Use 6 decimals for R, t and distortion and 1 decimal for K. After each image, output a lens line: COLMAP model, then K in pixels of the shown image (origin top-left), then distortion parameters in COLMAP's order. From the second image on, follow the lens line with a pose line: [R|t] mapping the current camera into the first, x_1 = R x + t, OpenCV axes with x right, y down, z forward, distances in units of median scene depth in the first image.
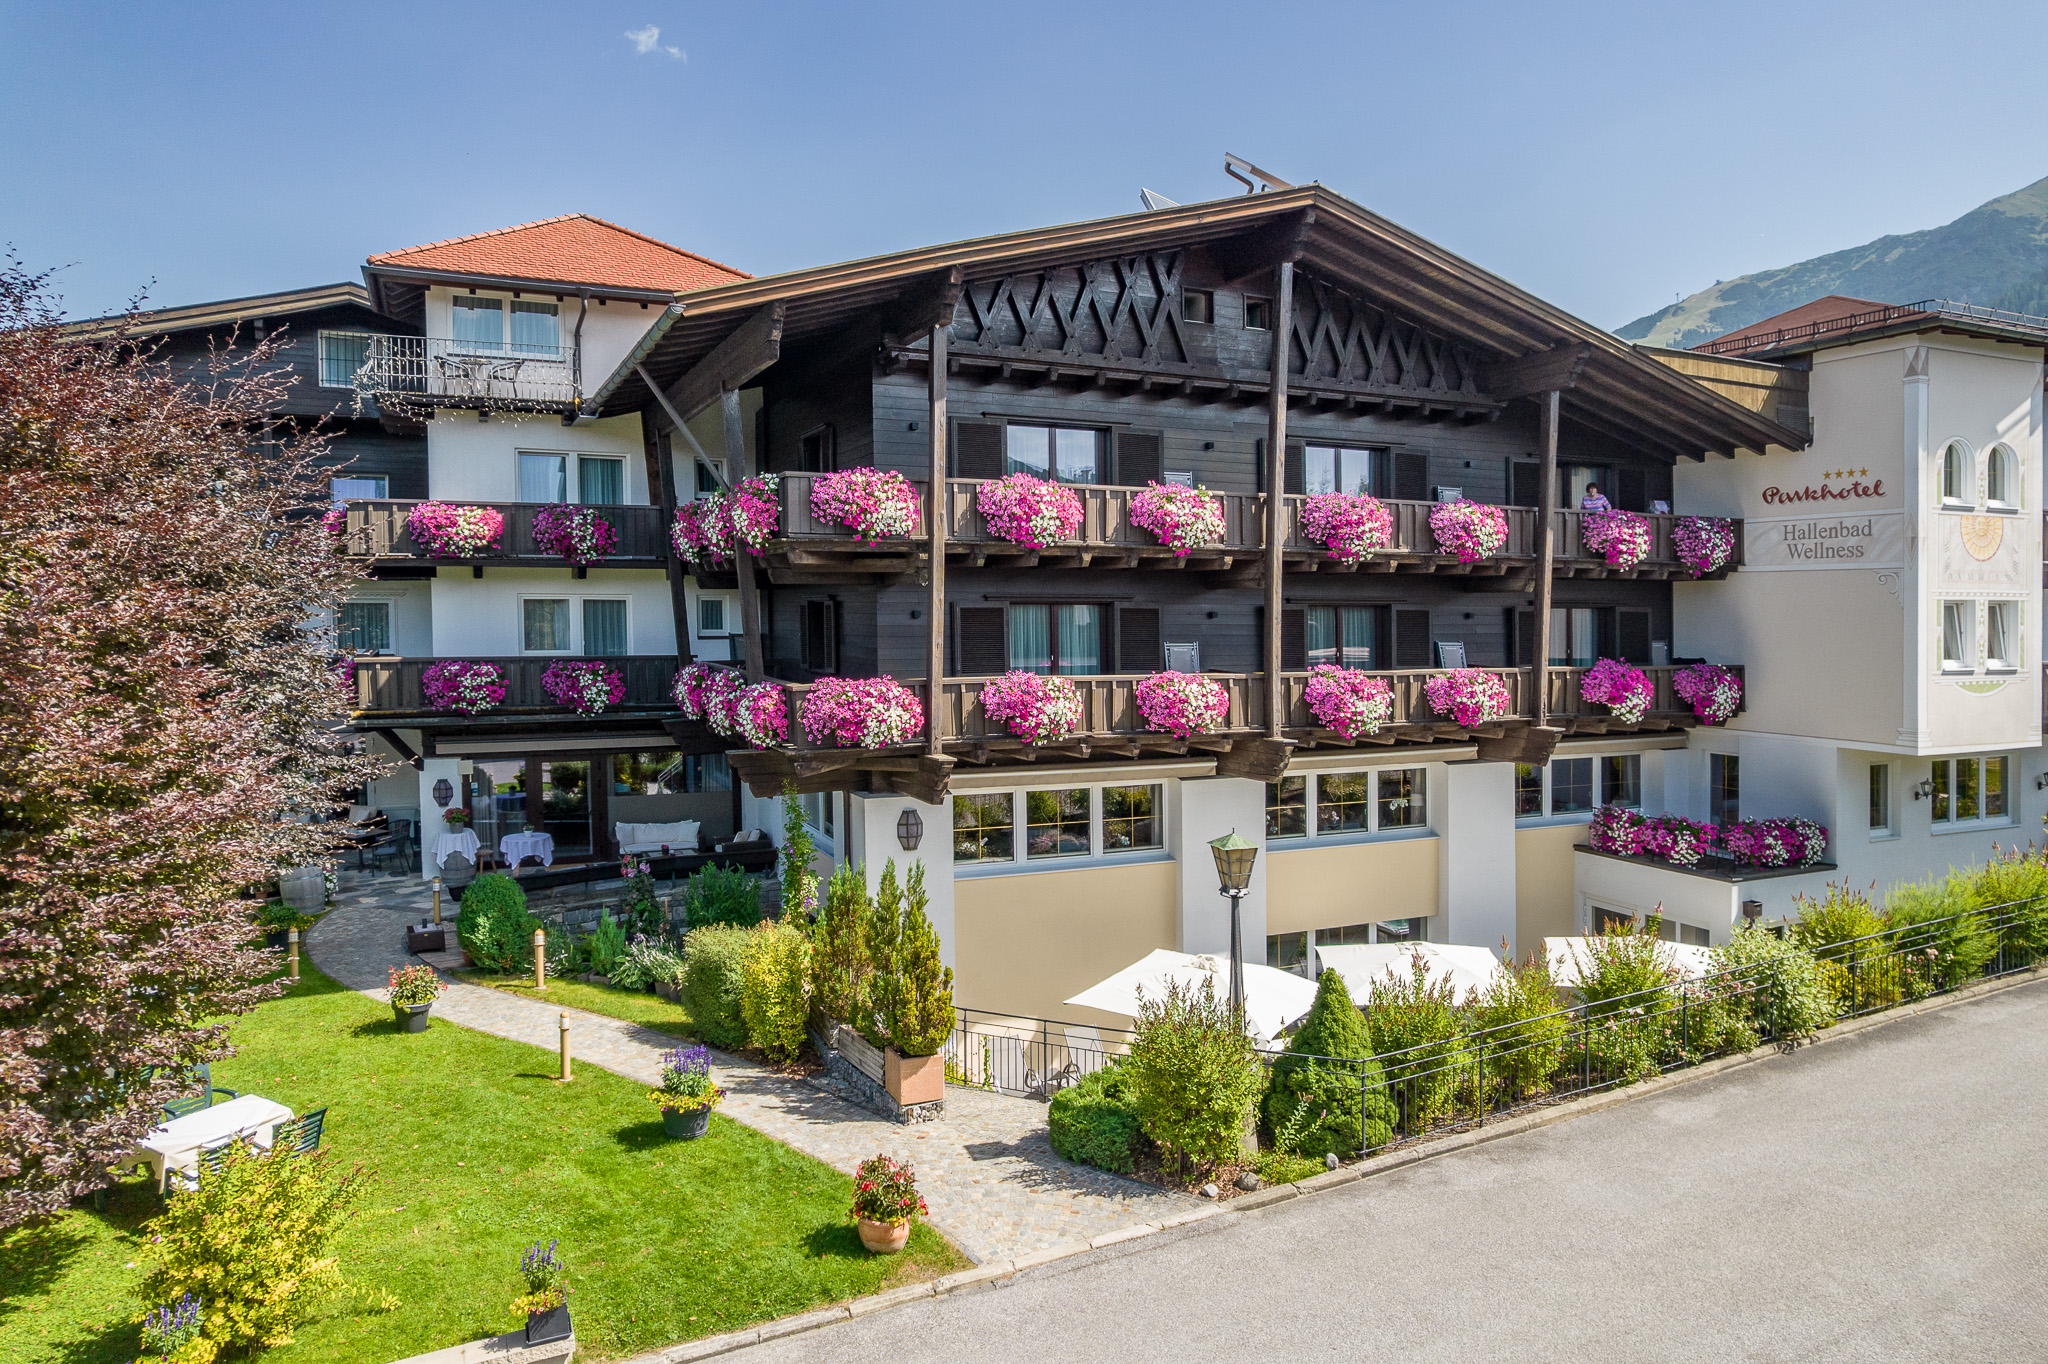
lens RADIAL K [[1338.3, 0, 1033.5], [0, 1338.3, 665.1], [0, 0, 1]] dist [-0.080357, 0.073245]
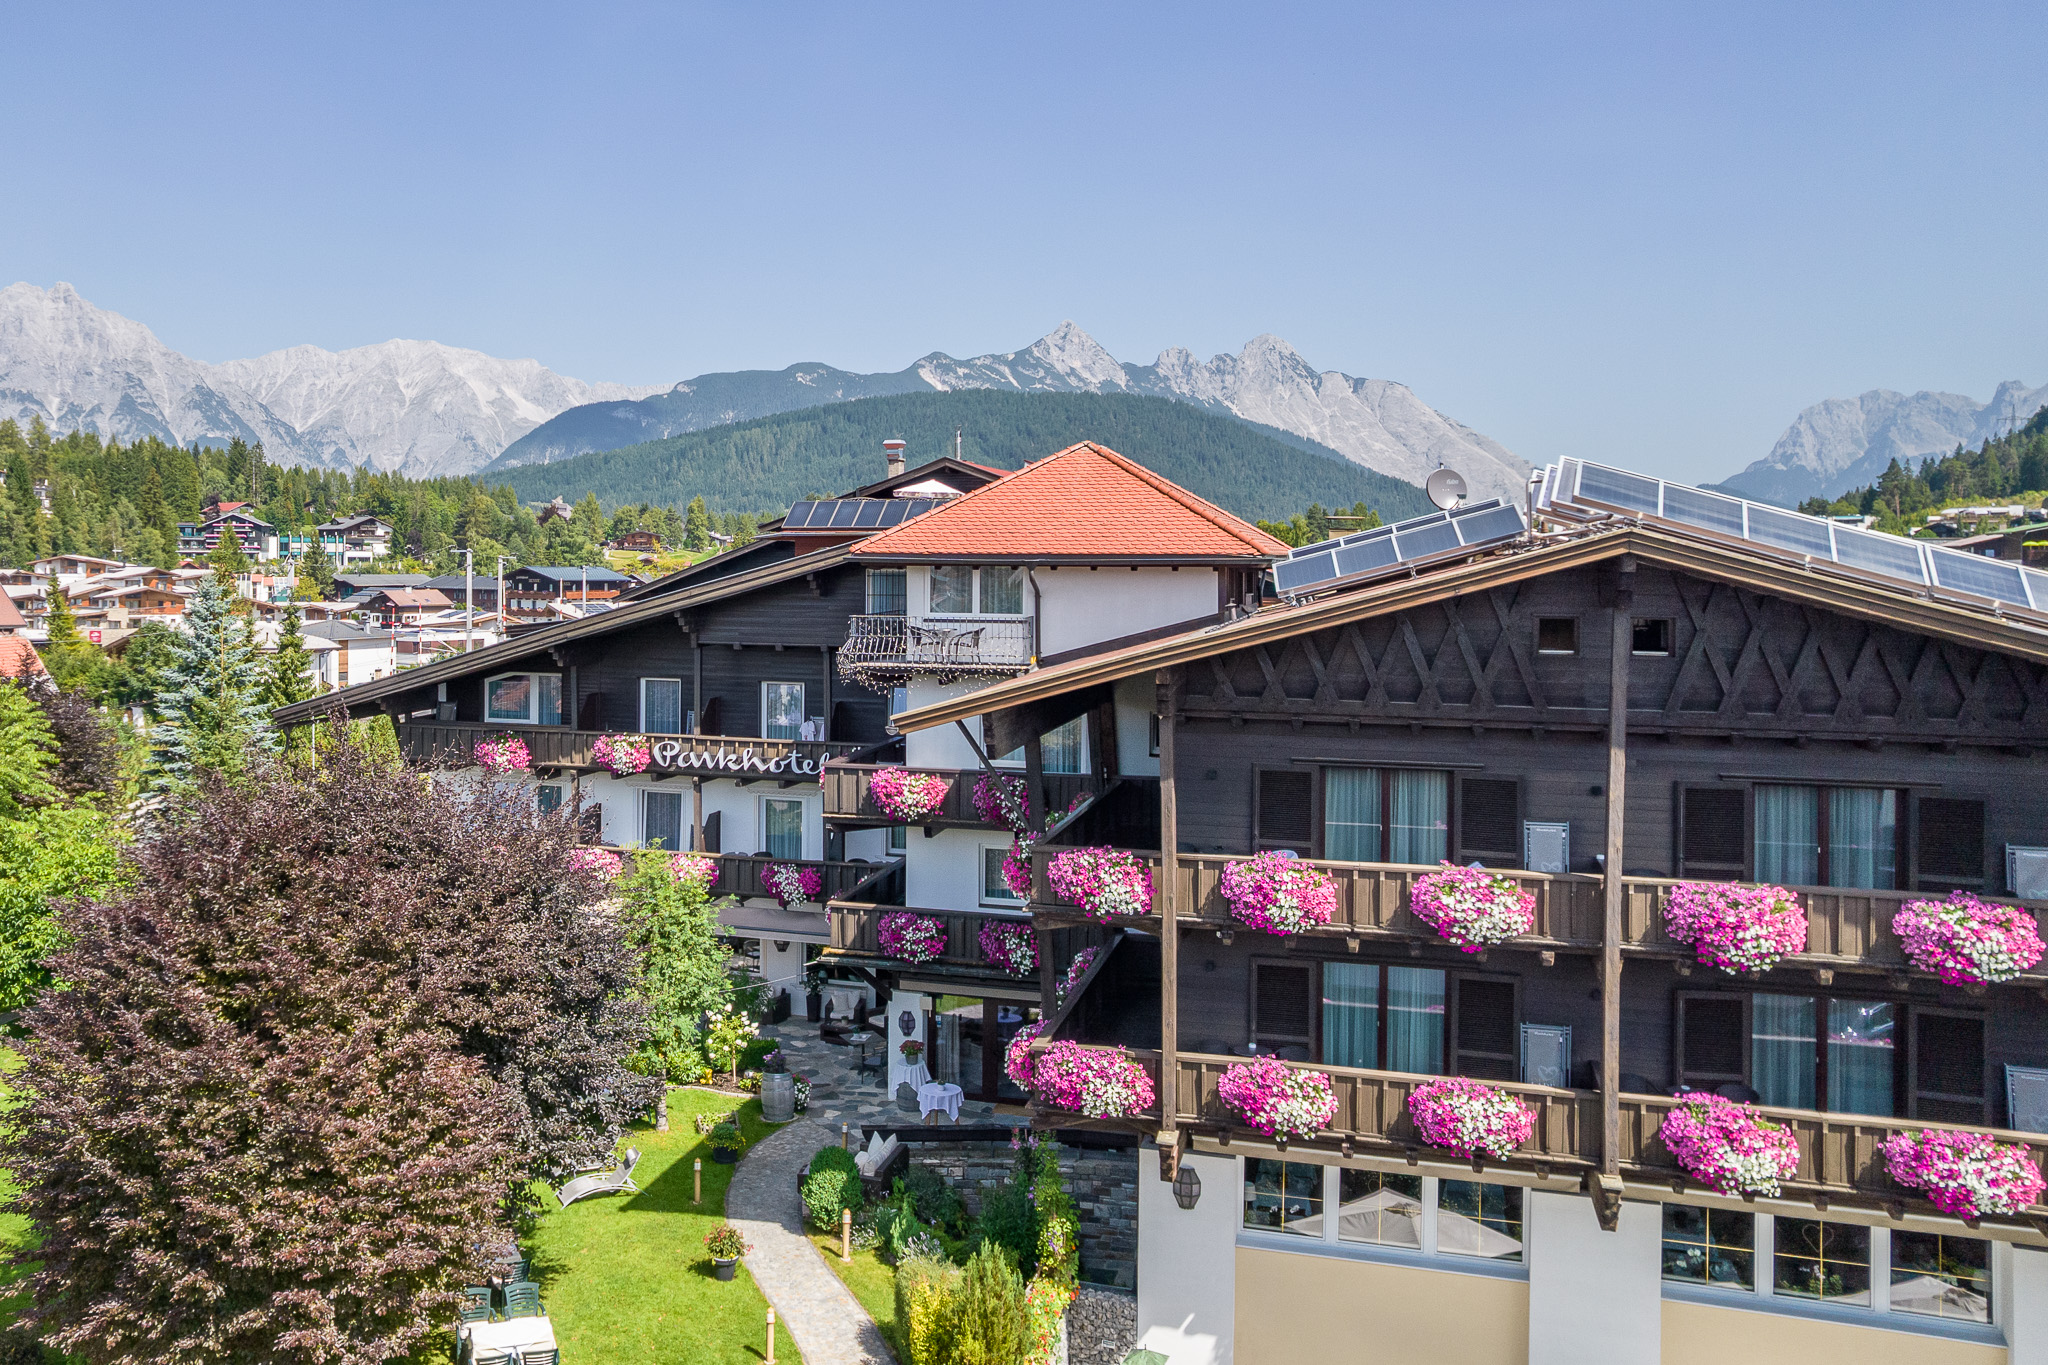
lens RADIAL K [[1710.1, 0, 775.2], [0, 1710.1, 578.3], [0, 0, 1]] dist [-0.076543, 0.051024]
pose [[0.713129, 0.007456, -0.700993, 0.571443], [-0.031084, 0.999296, -0.020994, -0.295760], [0.700343, 0.036762, 0.712859, -0.119578]]
